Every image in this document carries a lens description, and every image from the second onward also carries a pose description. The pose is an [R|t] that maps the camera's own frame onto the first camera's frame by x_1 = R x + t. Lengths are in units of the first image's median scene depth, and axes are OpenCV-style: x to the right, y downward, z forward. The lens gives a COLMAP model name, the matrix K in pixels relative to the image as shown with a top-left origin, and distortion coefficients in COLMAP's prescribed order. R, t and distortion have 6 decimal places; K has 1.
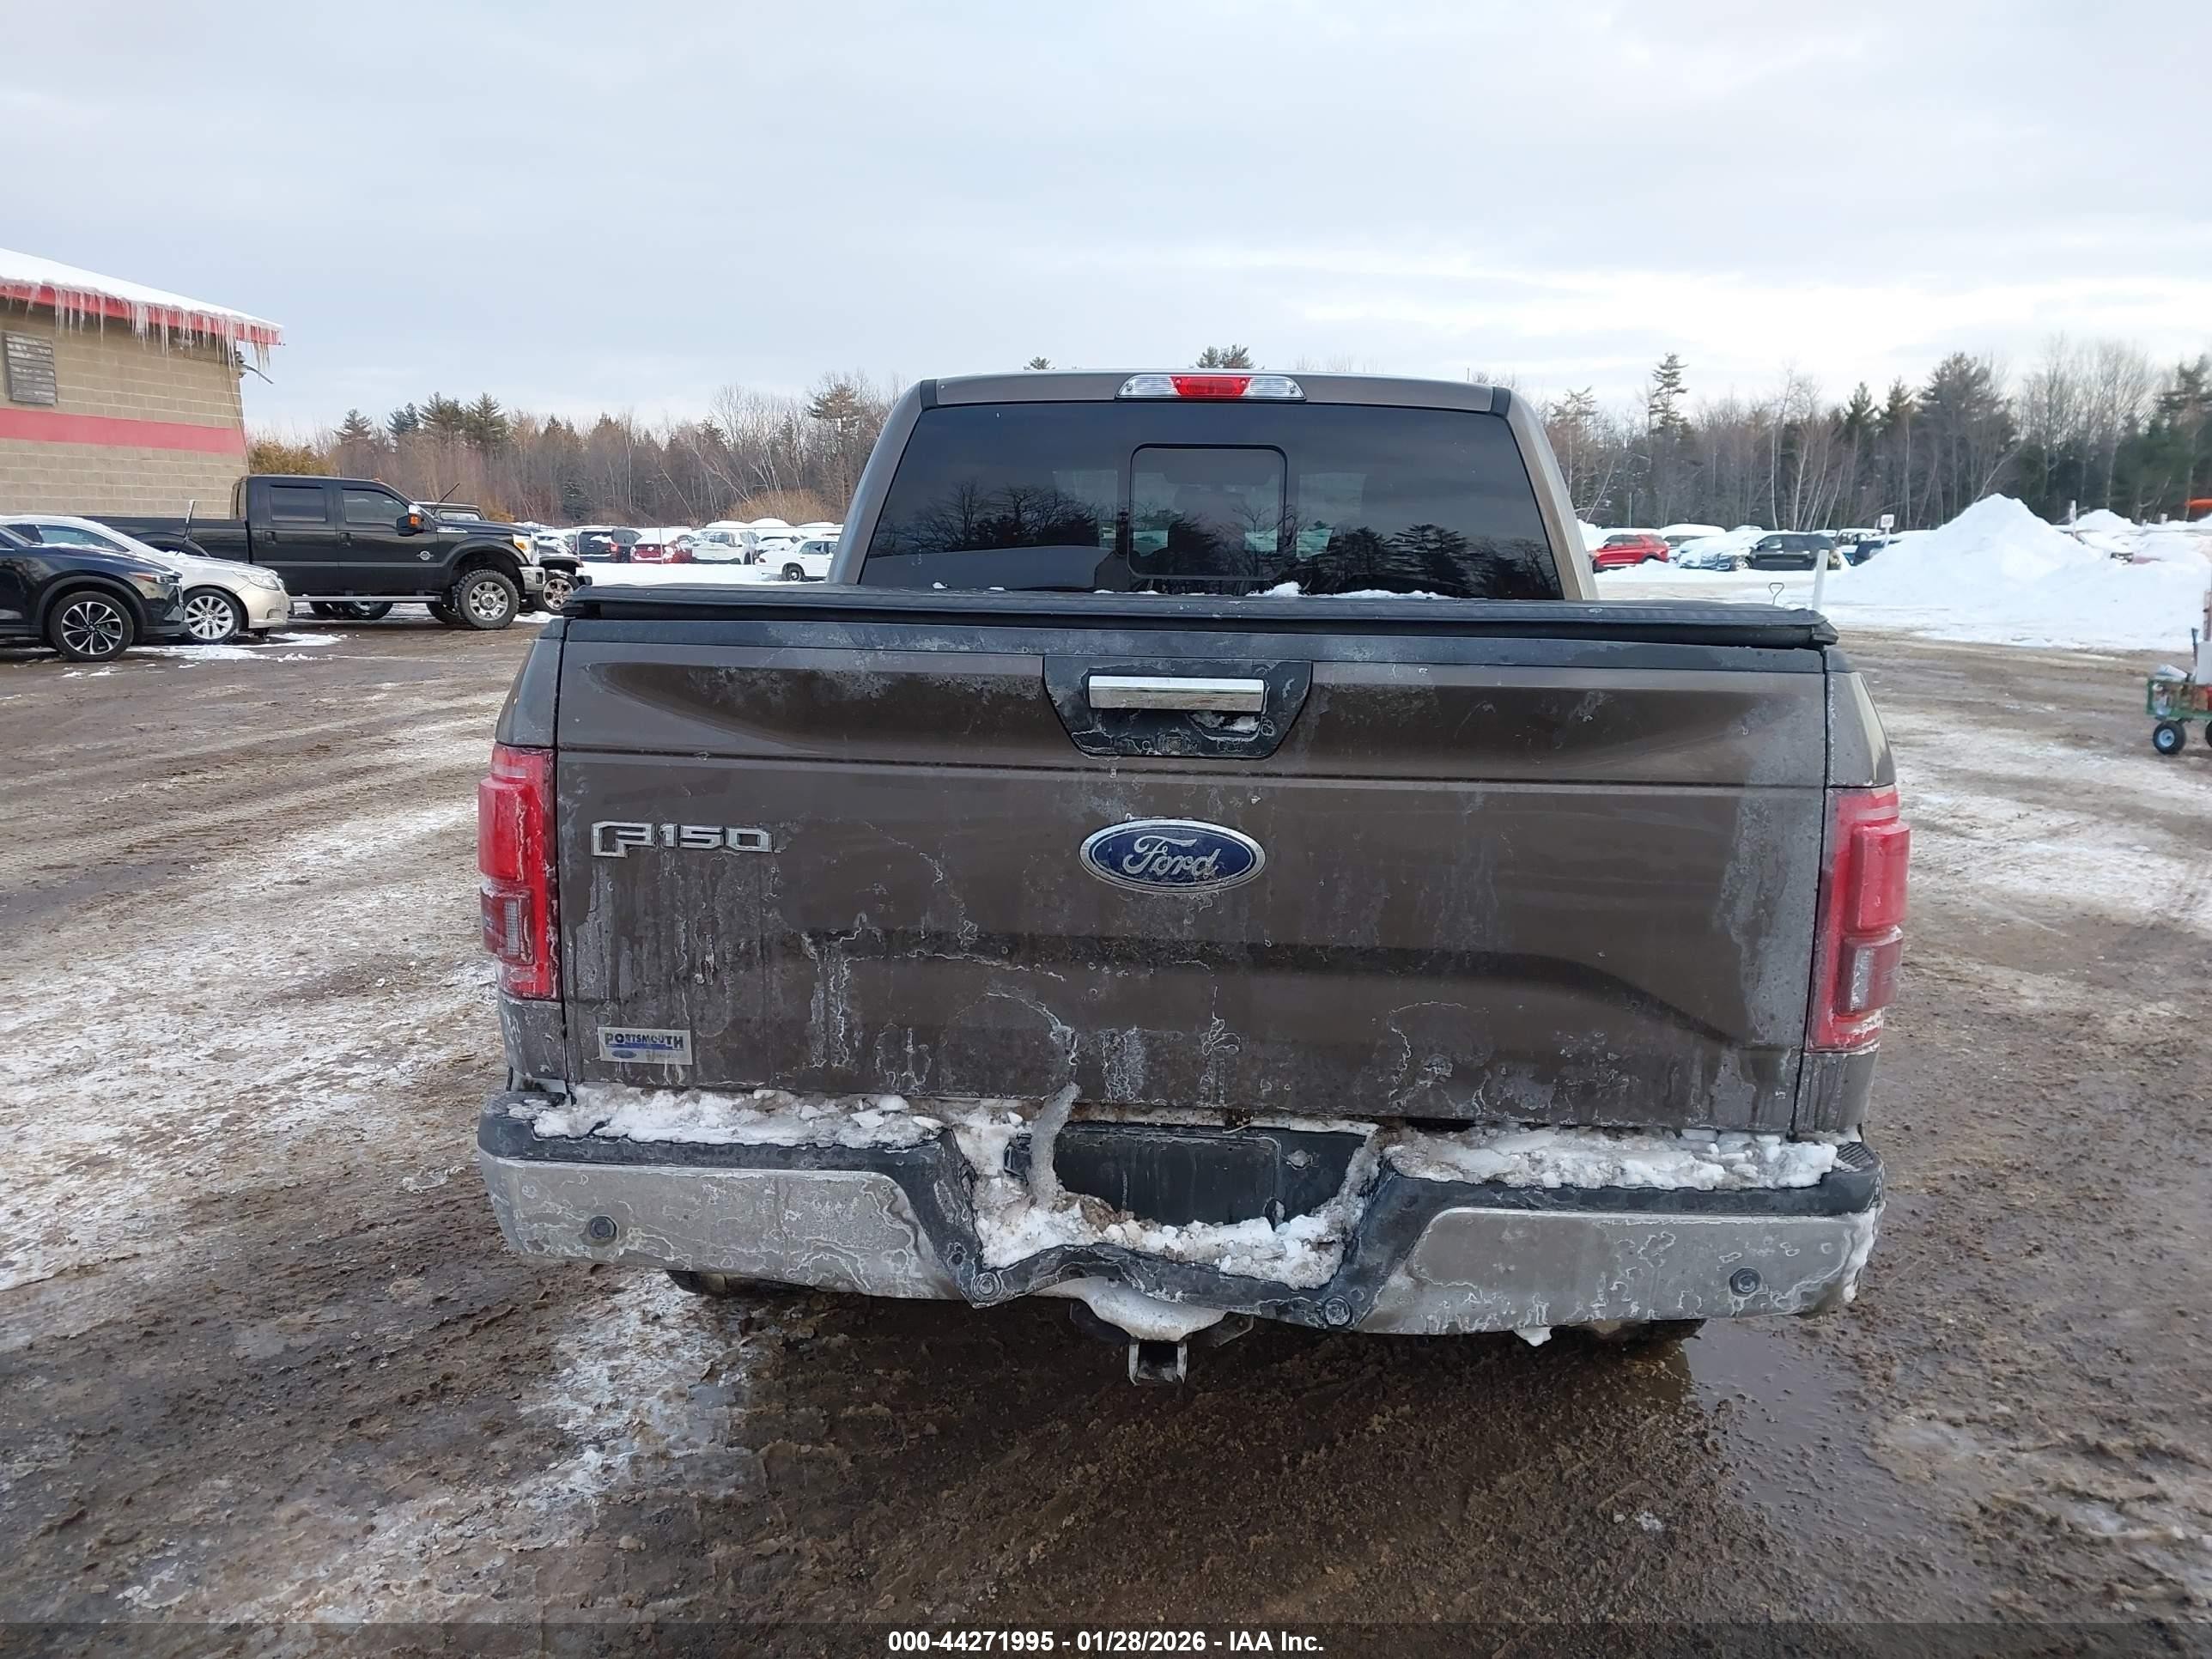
lens RADIAL K [[1718.4, 0, 1127.4], [0, 1718.4, 850.2], [0, 0, 1]] dist [0.037464, -0.041181]
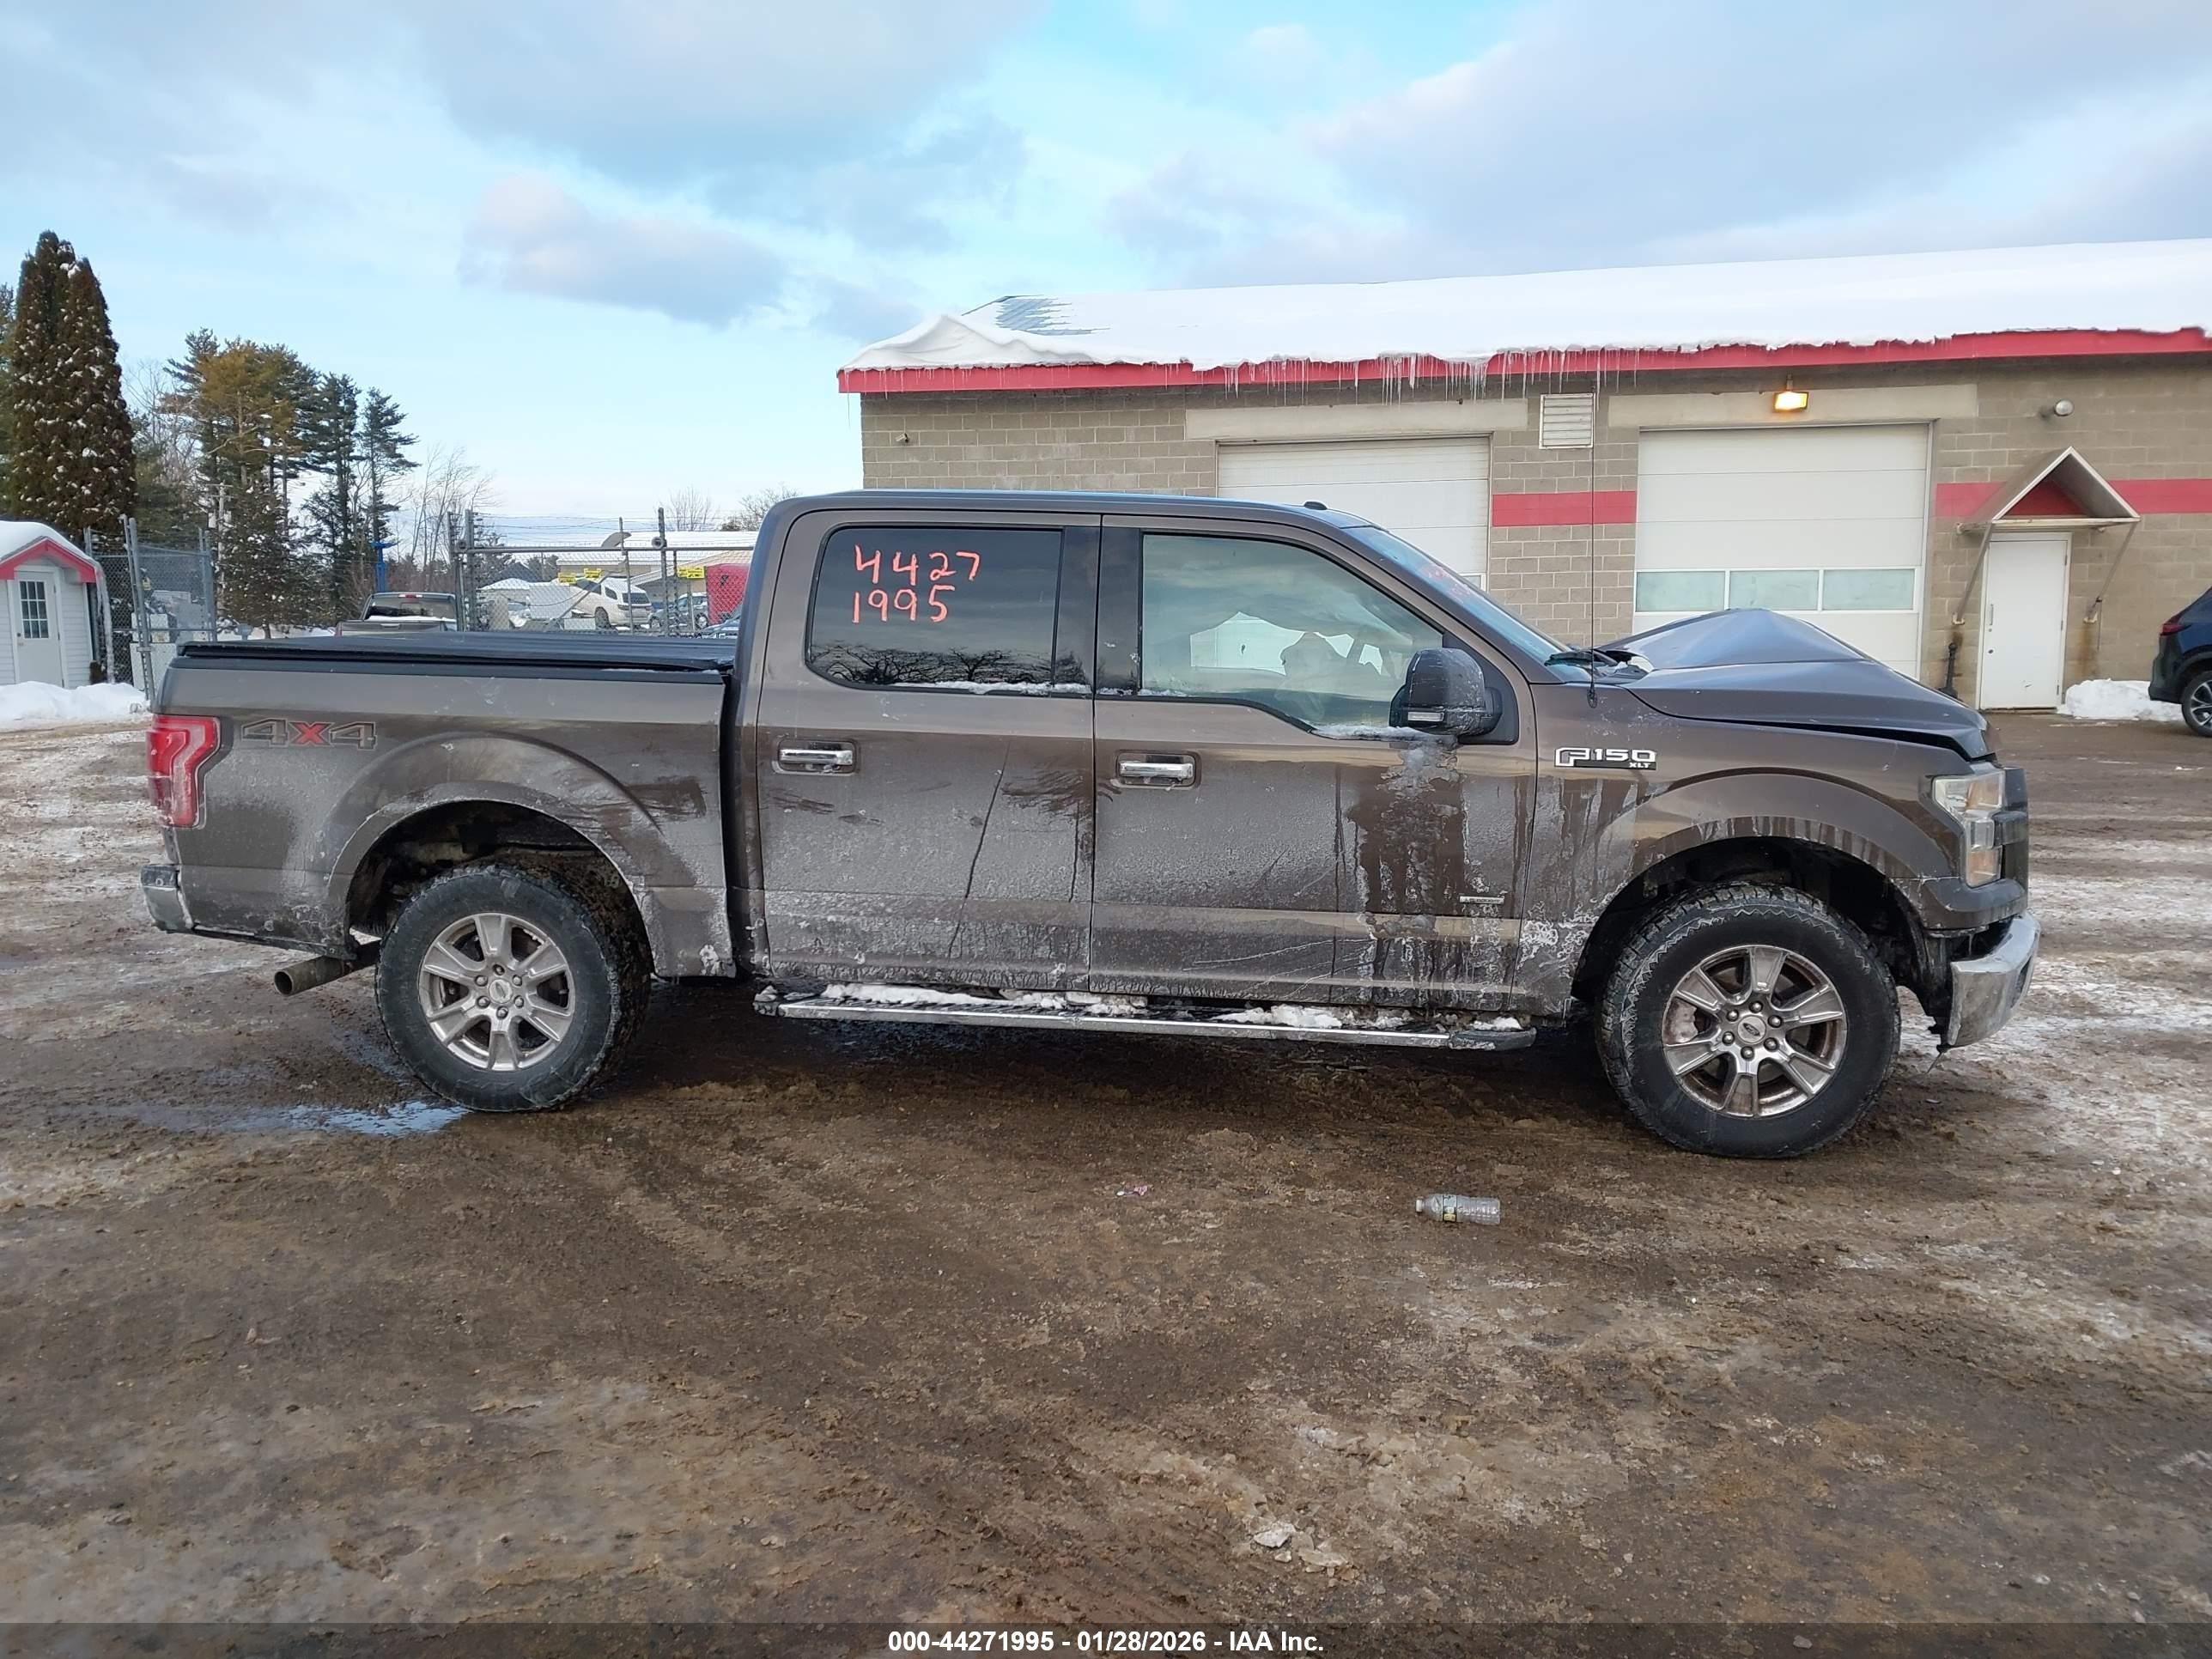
lens RADIAL K [[1718.4, 0, 1104.4], [0, 1718.4, 843.9], [0, 0, 1]] dist [0.037464, -0.041181]
pose [[-0.053543, 0.126632, -0.990504, 1.960165], [-0.178432, 0.974749, 0.134263, -0.296058], [0.982494, 0.183927, -0.029596, 1.691469]]
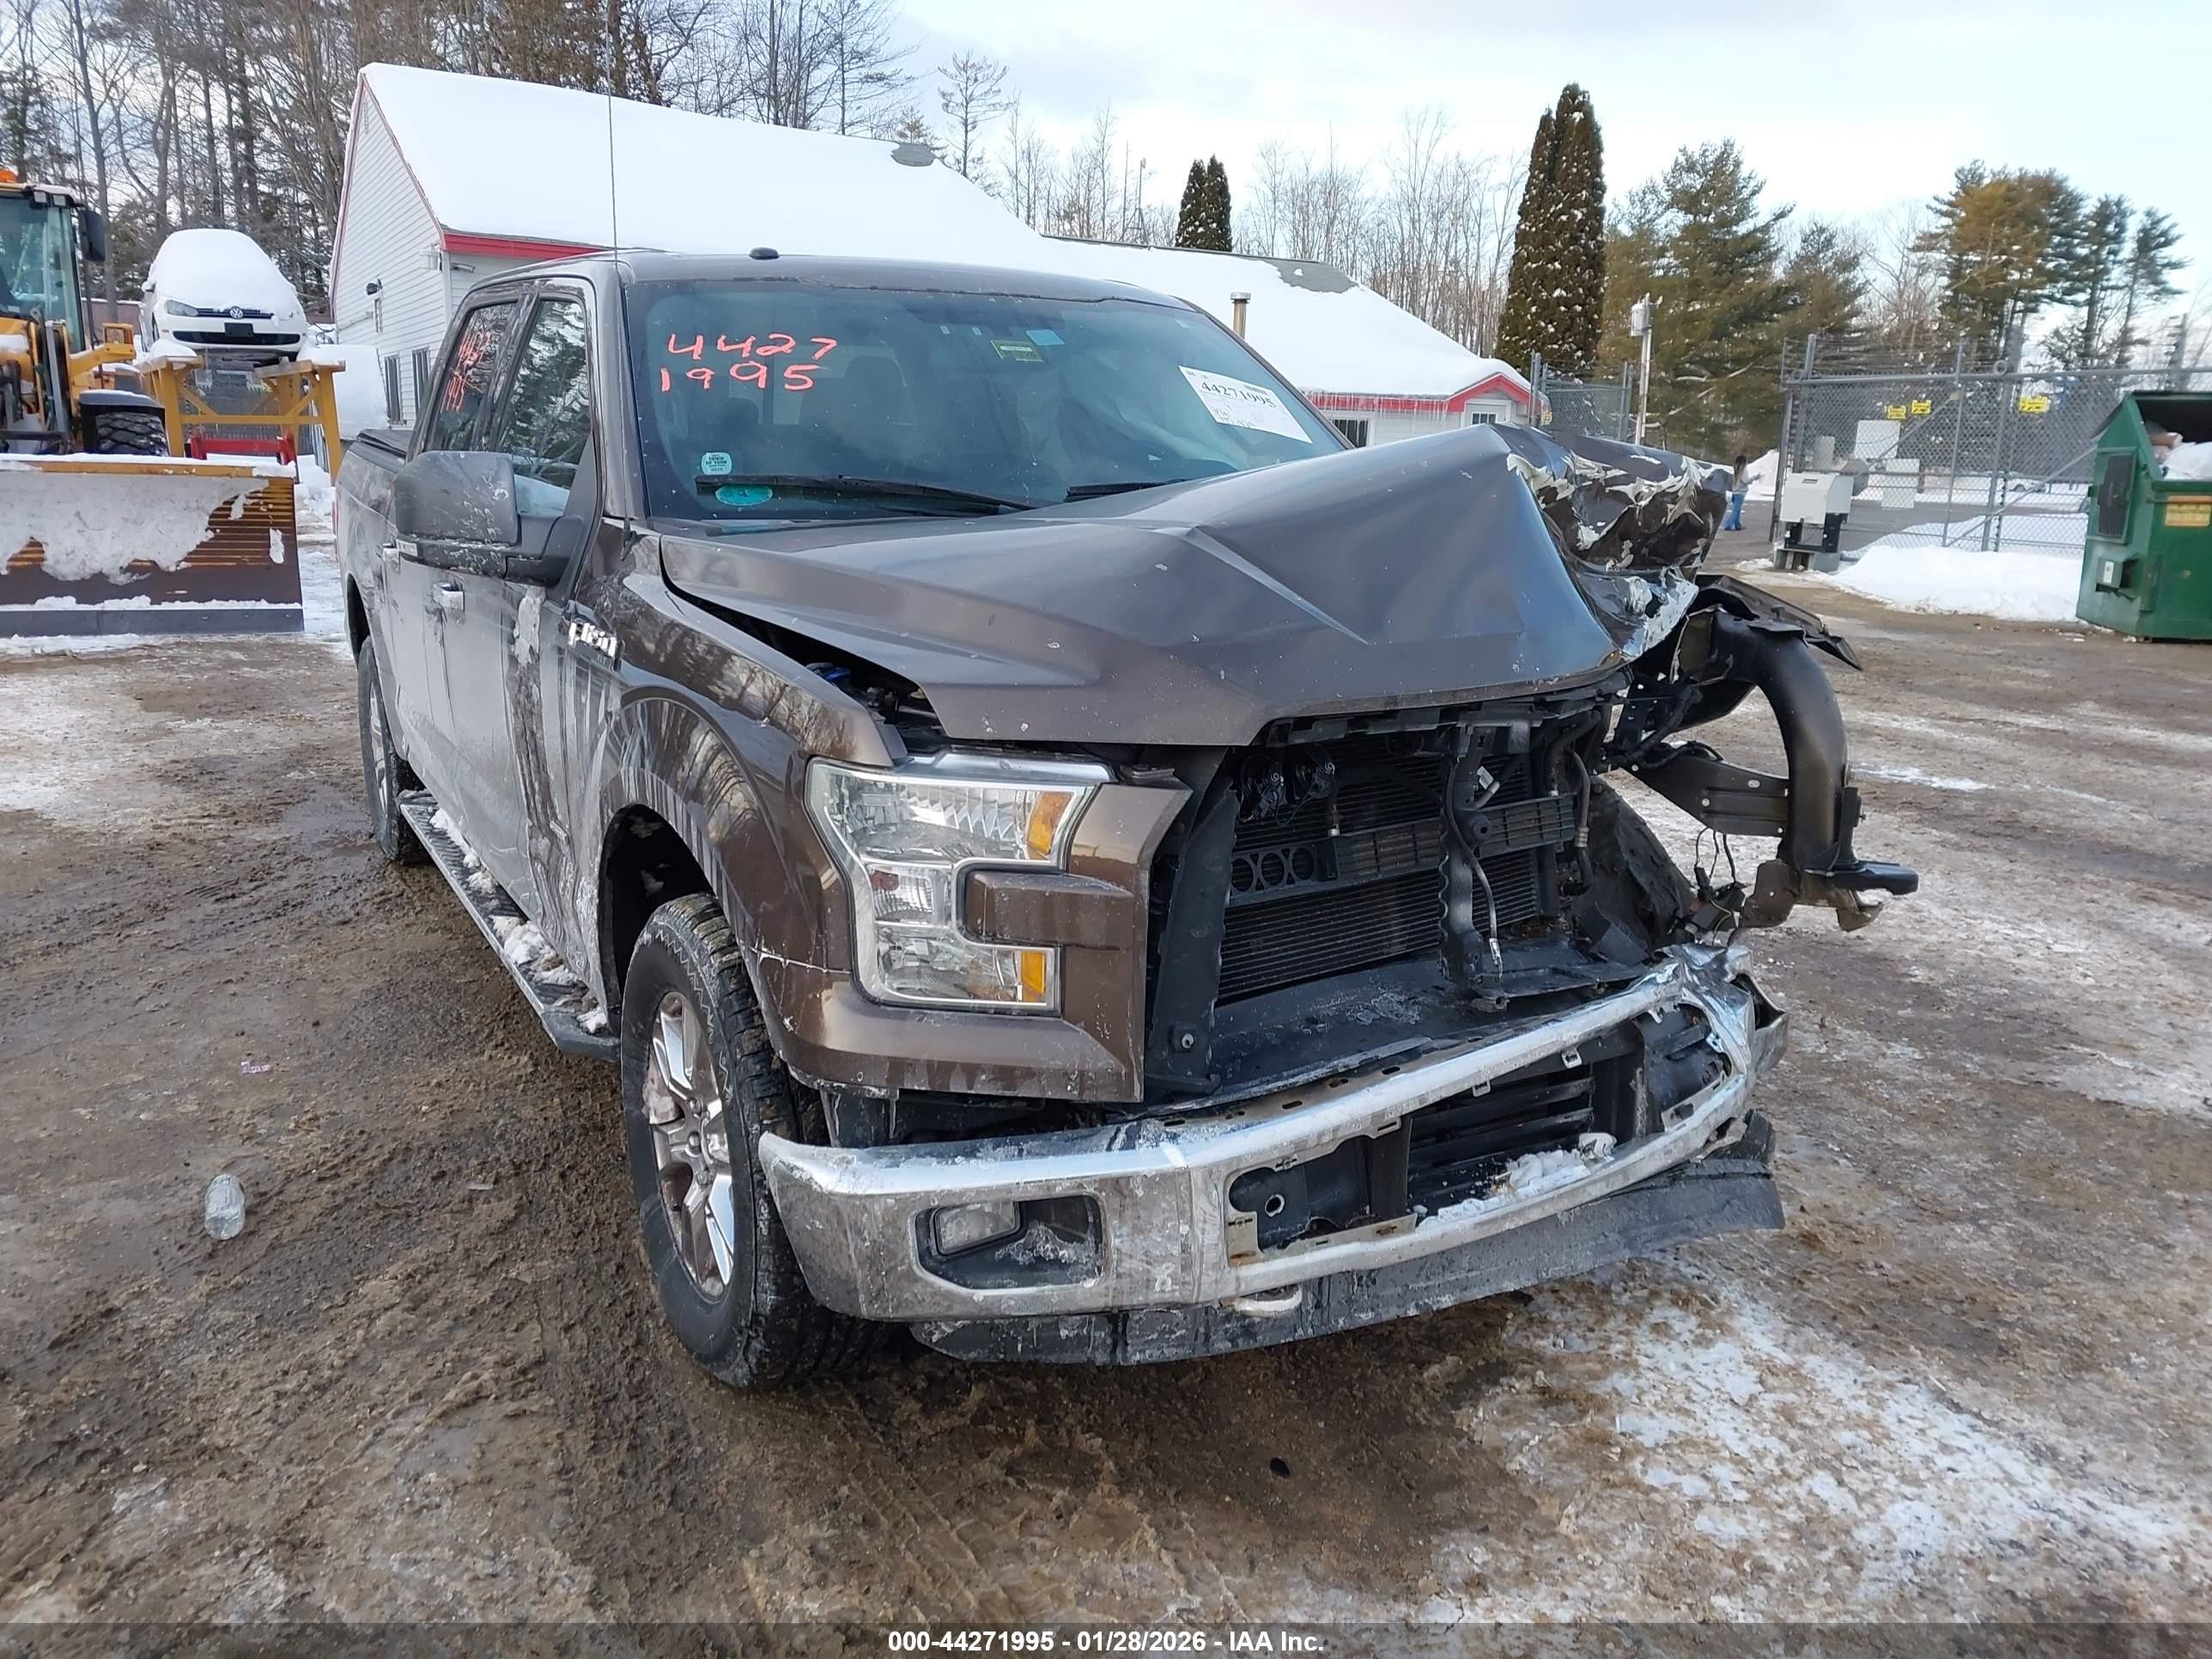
lens RADIAL K [[1718.4, 0, 1102.0], [0, 1718.4, 823.6], [0, 0, 1]] dist [0.037464, -0.041181]
pose [[-0.833757, 0.094277, -0.544023, 0.724603], [-0.129650, 0.924334, 0.358883, -0.525303], [0.536694, 0.369754, -0.758447, 2.962801]]
